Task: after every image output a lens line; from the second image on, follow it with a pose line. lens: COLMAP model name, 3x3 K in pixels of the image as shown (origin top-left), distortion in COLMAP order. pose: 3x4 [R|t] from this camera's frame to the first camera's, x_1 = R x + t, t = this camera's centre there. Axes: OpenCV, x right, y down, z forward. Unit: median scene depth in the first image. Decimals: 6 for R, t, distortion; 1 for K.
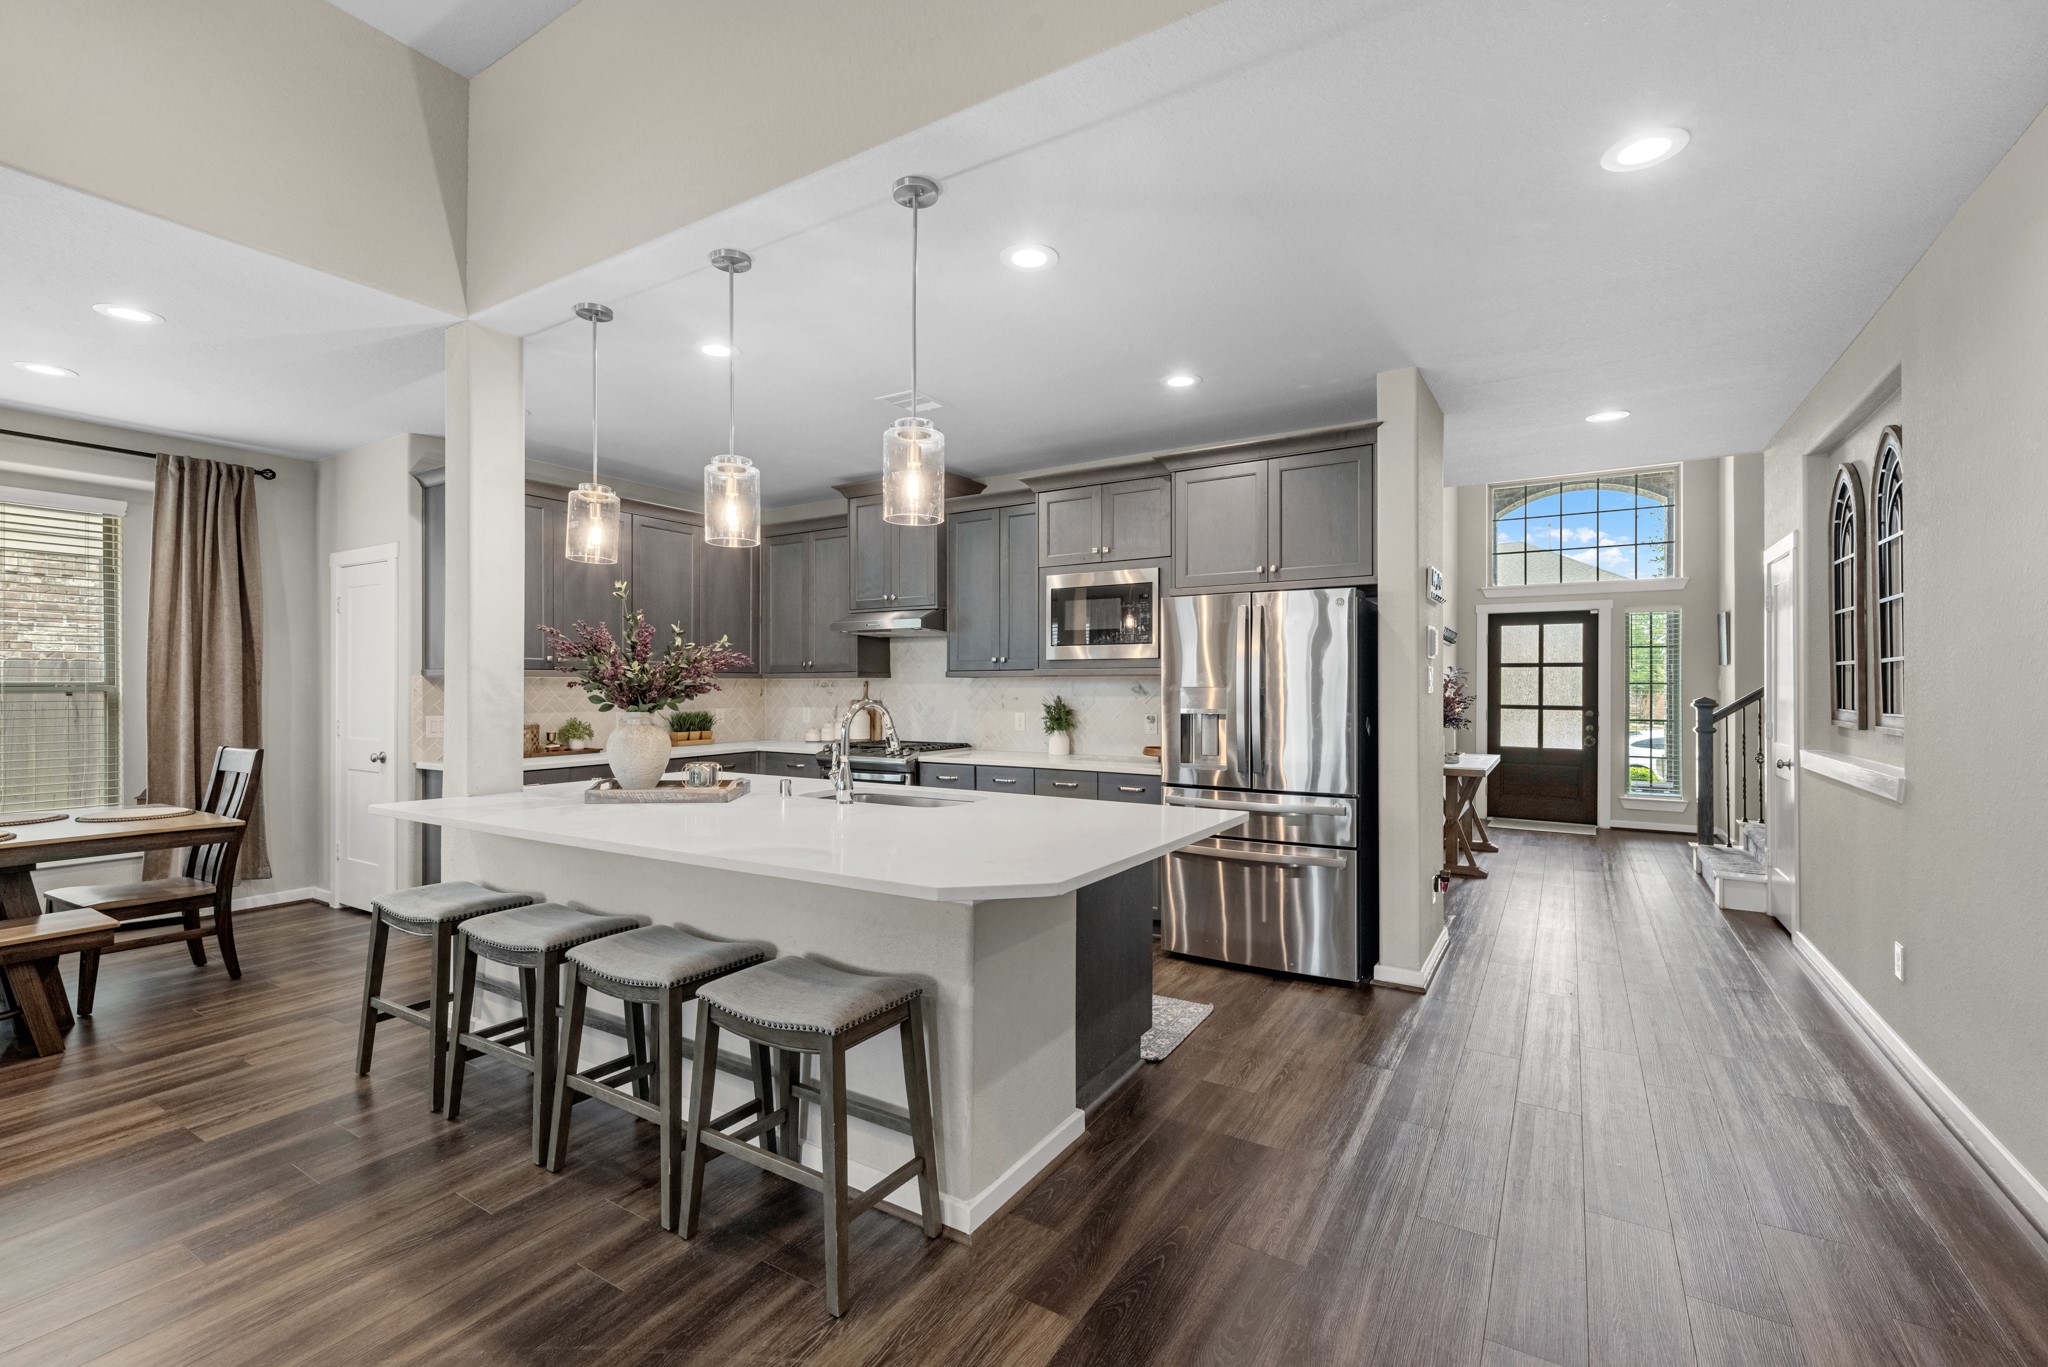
lens RADIAL K [[884.7, 0, 1024.0], [0, 884.7, 683.5], [0, 0, 1]] dist [0.000100, 0.000027]
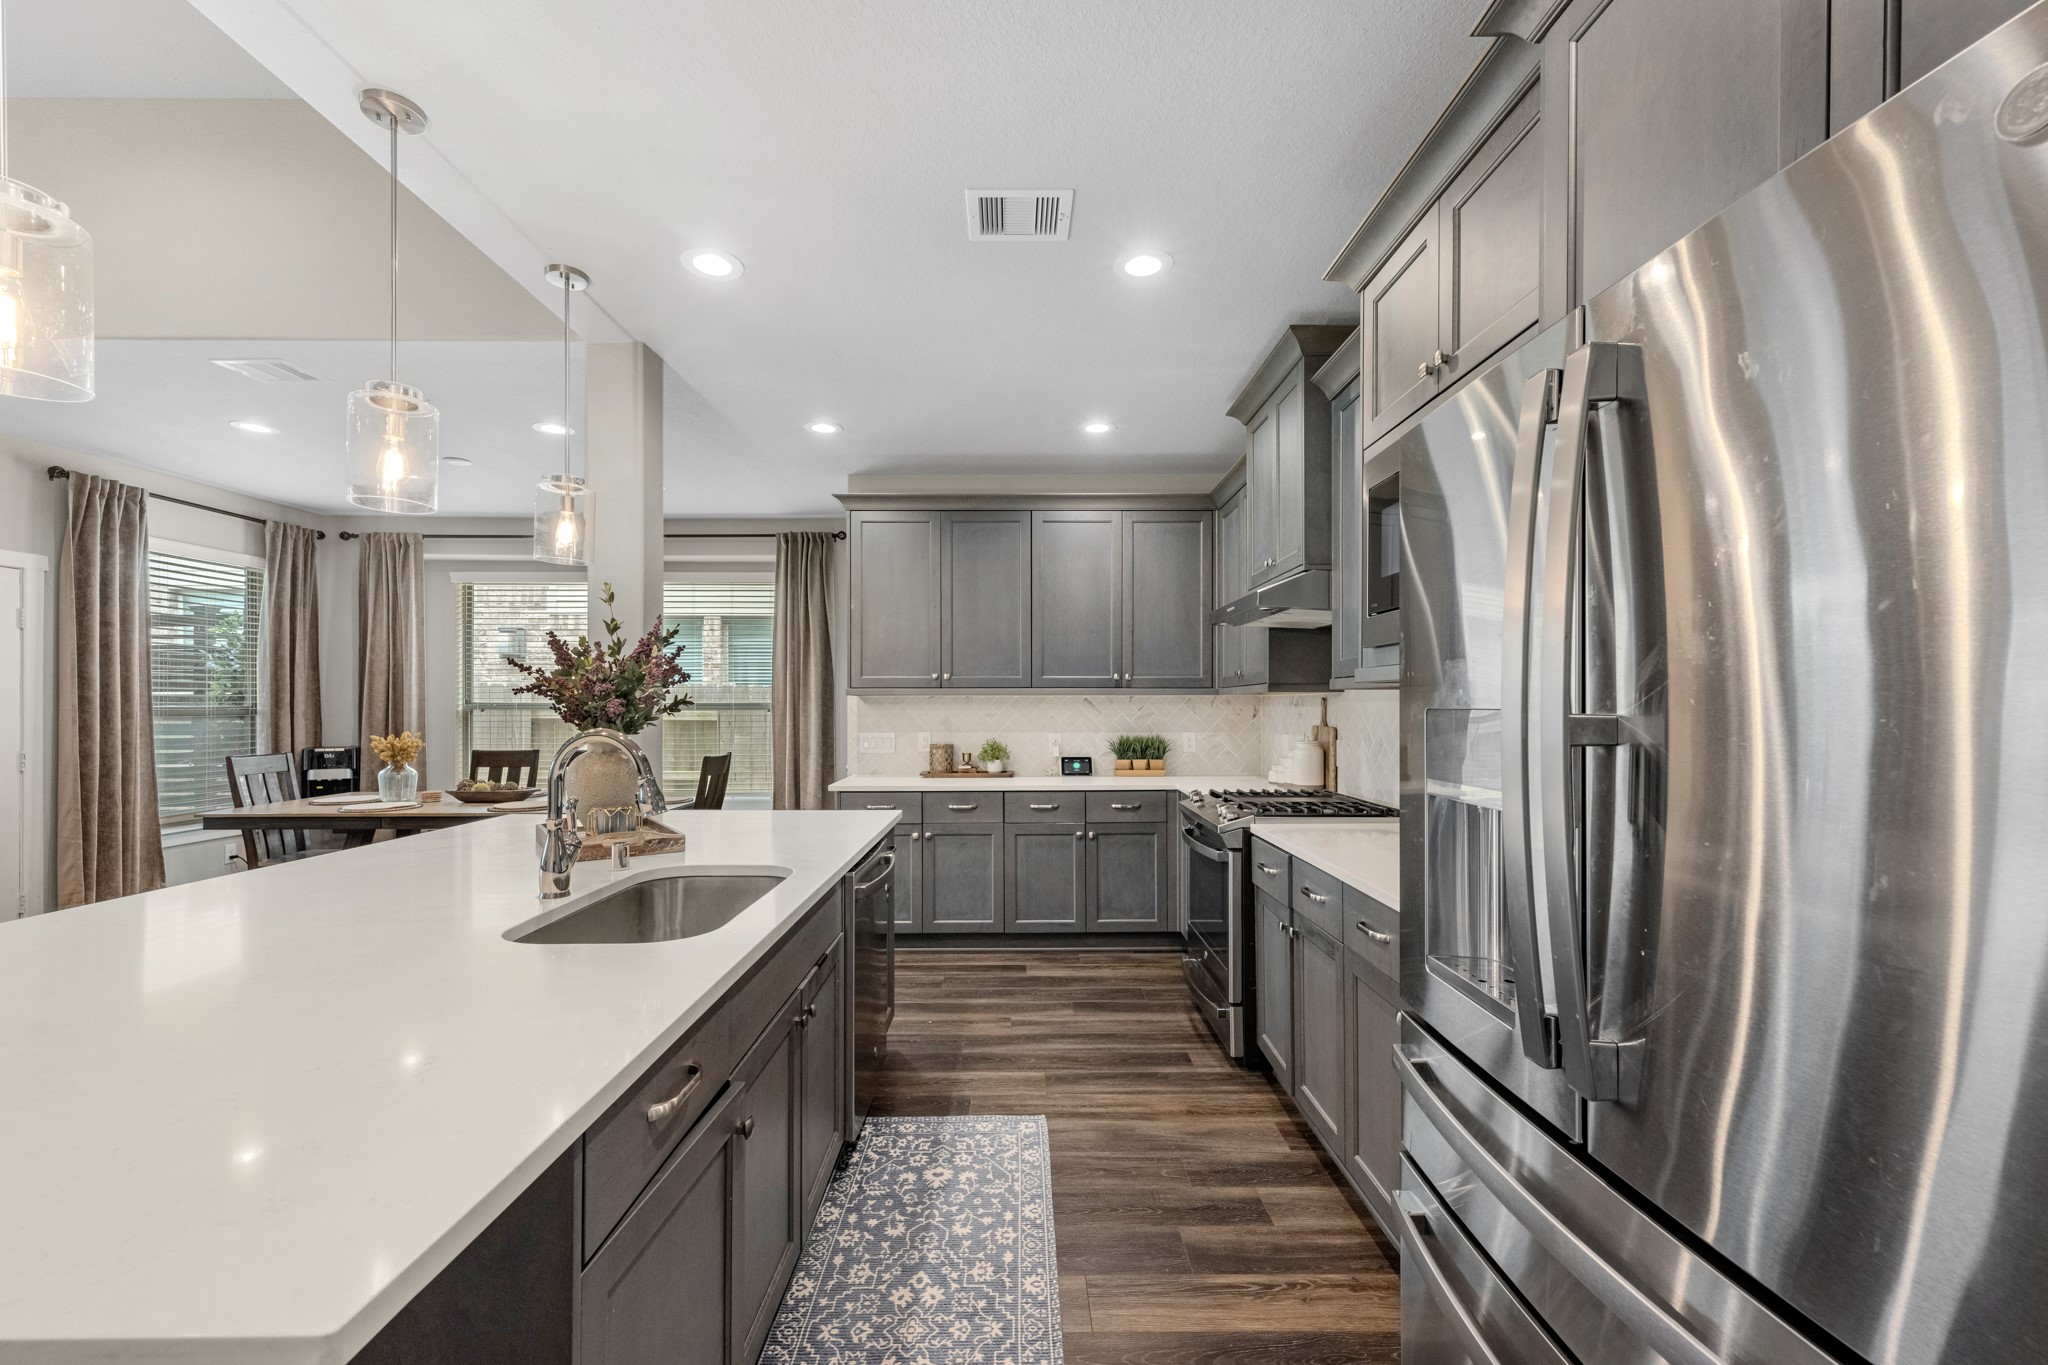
lens RADIAL K [[837.6, 0, 1022.4], [0, 837.6, 702.9], [0, 0, 1]] dist [0.000462, 0.000024]
pose [[0.527440, -0.002297, -0.849589, 0.276251], [0.003057, 0.999995, -0.000806, 0.001642], [0.849587, -0.002172, 0.527444, 0.571977]]
